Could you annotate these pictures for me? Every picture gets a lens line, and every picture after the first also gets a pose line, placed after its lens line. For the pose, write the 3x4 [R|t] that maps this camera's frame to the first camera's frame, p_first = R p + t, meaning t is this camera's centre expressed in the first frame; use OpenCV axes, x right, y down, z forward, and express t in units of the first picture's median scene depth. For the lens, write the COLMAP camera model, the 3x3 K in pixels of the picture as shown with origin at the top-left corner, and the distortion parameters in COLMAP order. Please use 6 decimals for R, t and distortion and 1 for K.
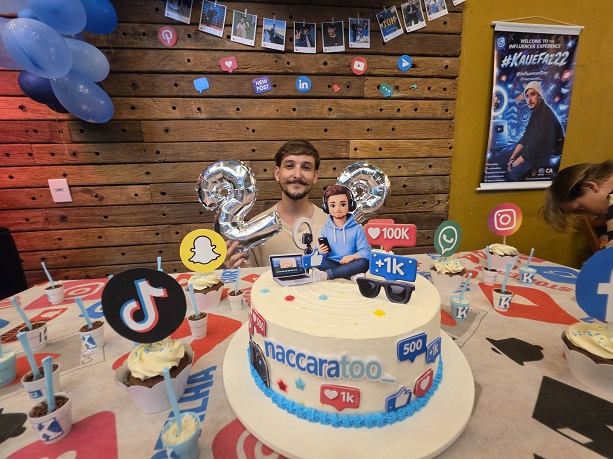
lens RADIAL K [[262.1, 0, 312.2], [0, 262.1, 222.1], [0, 0, 1]] dist [-0.009919, 0.002340]
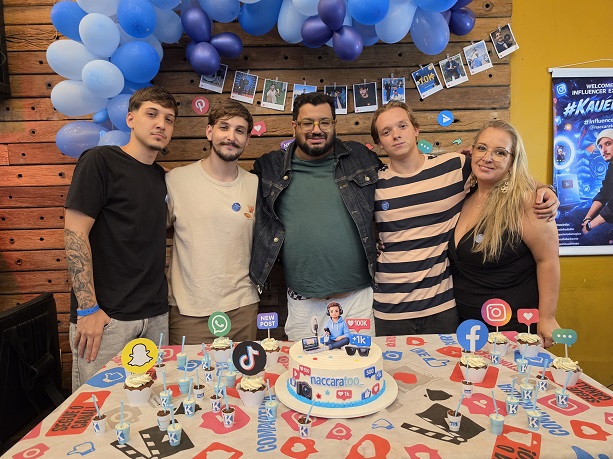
lens RADIAL K [[405.4, 0, 305.2], [0, 405.4, 230.2], [0, 0, 1]] dist [0.028306, -0.023863]
pose [[0.995062, 0.015812, -0.097992, 0.012272], [-0.025637, 0.994673, -0.099838, -0.060815], [0.095891, 0.101857, 0.990167, -0.381832]]
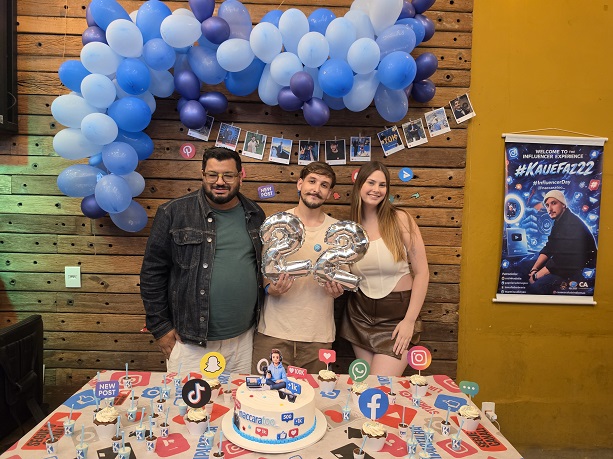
lens RADIAL K [[405.4, 0, 306.4], [0, 405.4, 228.9], [0, 0, 1]] dist [0.028306, -0.023863]
pose [[0.993207, 0.067378, -0.094869, 0.119372], [-0.080065, 0.987330, -0.137002, -0.136166], [0.084437, 0.143667, 0.986017, -0.516864]]
